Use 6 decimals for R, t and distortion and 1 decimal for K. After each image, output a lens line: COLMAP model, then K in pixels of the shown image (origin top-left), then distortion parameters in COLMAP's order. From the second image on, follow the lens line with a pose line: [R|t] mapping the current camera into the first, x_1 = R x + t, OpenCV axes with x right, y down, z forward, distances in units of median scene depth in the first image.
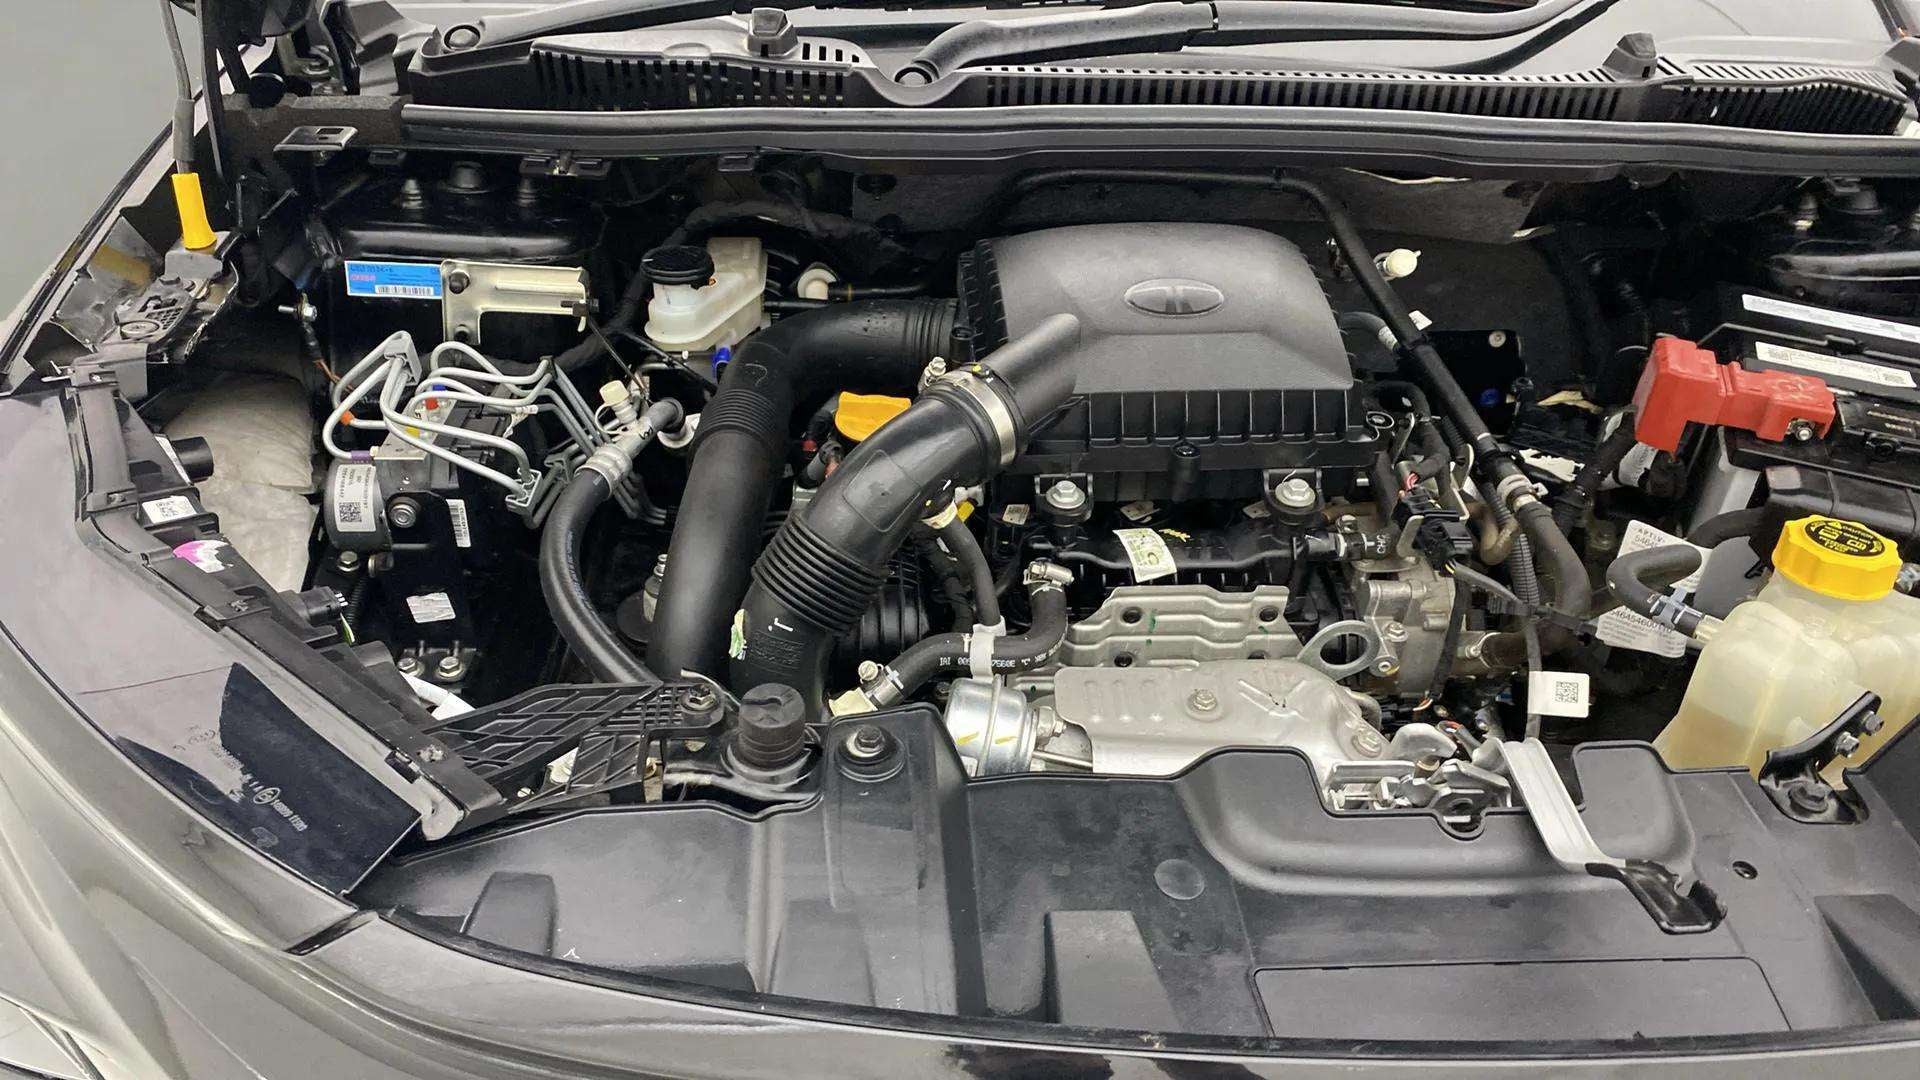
lens RADIAL K [[1424.9, 0, 954.5], [0, 1424.9, 534.1], [0, 0, 1]] dist [0.037908, -0.072004]
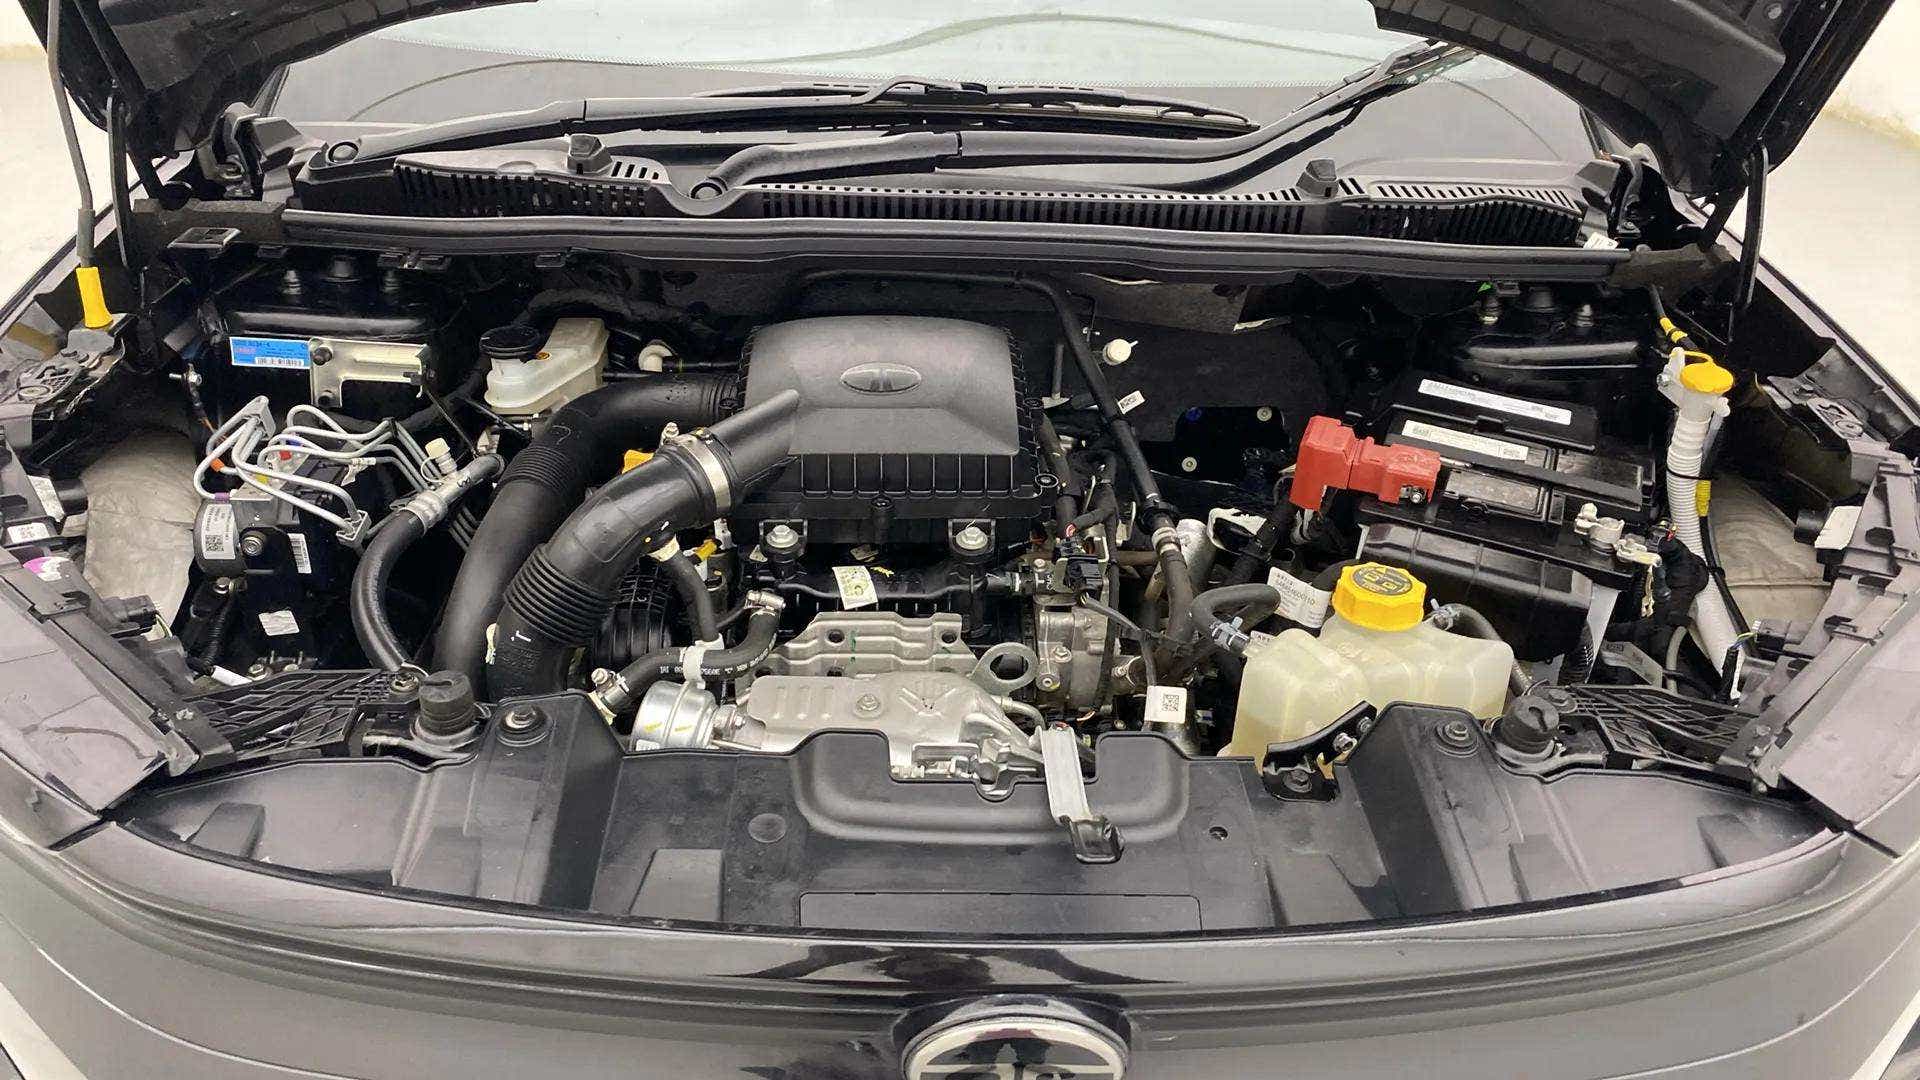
lens RADIAL K [[1424.9, 0, 964.1], [0, 1424.9, 530.8], [0, 0, 1]] dist [0.037908, -0.072004]
pose [[0.999666, 0.016142, -0.020169, 0.248324], [-0.017031, 0.998854, -0.044721, 0.018506], [0.019424, 0.045049, 0.998796, -0.211882]]
